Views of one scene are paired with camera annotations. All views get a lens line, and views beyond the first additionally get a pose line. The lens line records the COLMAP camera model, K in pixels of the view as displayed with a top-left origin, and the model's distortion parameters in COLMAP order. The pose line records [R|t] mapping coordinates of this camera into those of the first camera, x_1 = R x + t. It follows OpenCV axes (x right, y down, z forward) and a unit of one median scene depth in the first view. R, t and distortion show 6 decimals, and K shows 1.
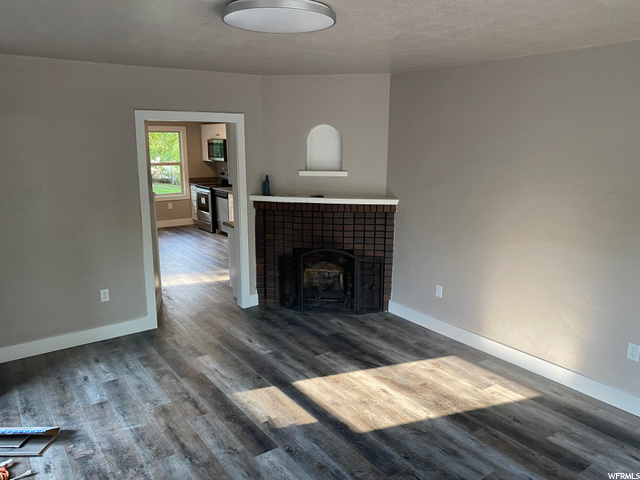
lens RADIAL K [[482.2, 0, 337.2], [0, 482.2, 226.2], [0, 0, 1]] dist [0.035757, 0.000262]
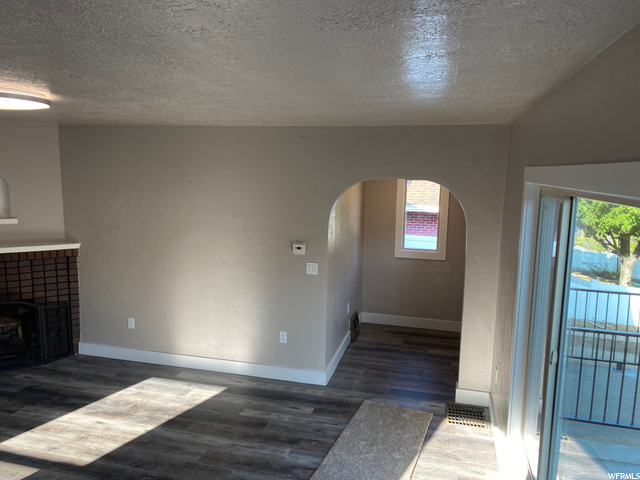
lens RADIAL K [[482.2, 0, 319.7], [0, 482.2, 239.0], [0, 0, 1]] dist [0.035757, 0.000262]
pose [[0.778359, -0.080307, 0.622662, -0.125392], [0.101382, 0.994846, 0.001577, -0.013895], [-0.619580, 0.061900, 0.782489, -0.136530]]
